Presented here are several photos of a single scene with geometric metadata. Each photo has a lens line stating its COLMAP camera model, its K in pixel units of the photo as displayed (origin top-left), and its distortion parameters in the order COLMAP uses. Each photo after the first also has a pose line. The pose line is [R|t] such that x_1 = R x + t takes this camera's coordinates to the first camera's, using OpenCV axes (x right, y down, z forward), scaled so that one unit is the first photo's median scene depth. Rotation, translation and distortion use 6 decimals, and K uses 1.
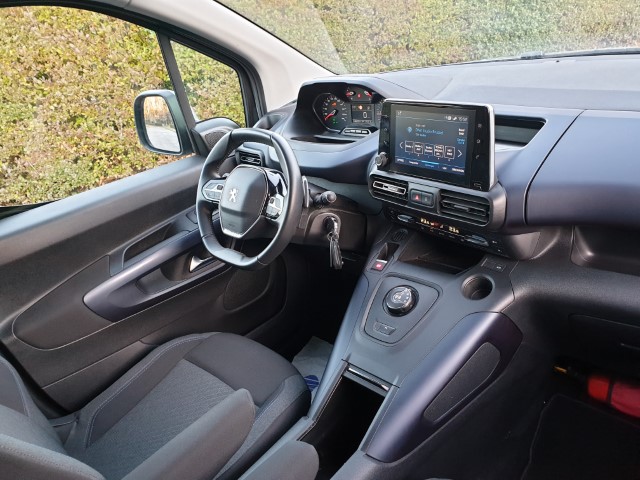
lens RADIAL K [[500.3, 0, 319.4], [0, 500.3, 220.4], [0, 0, 1]] dist [-0.001567, 0.001067]
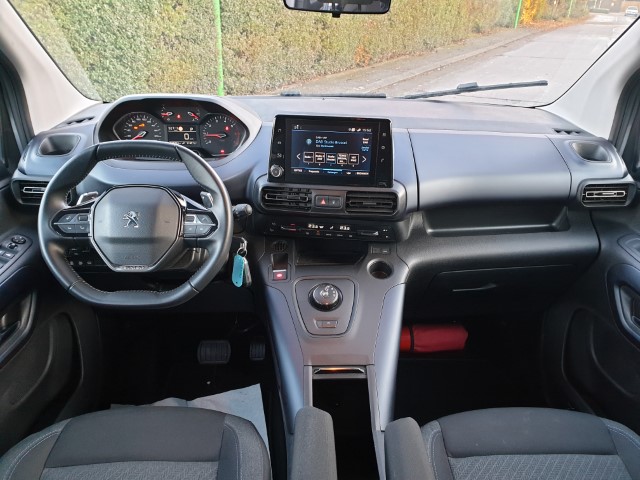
lens RADIAL K [[485.4, 0, 320.0], [0, 485.4, 240.0], [0, 0, 1]] dist [0.017133, 0.000618]
pose [[0.658661, -0.118301, 0.743082, -0.634697], [0.170549, 0.985333, 0.005694, 0.030986], [-0.732856, 0.122981, 0.669177, 0.295985]]
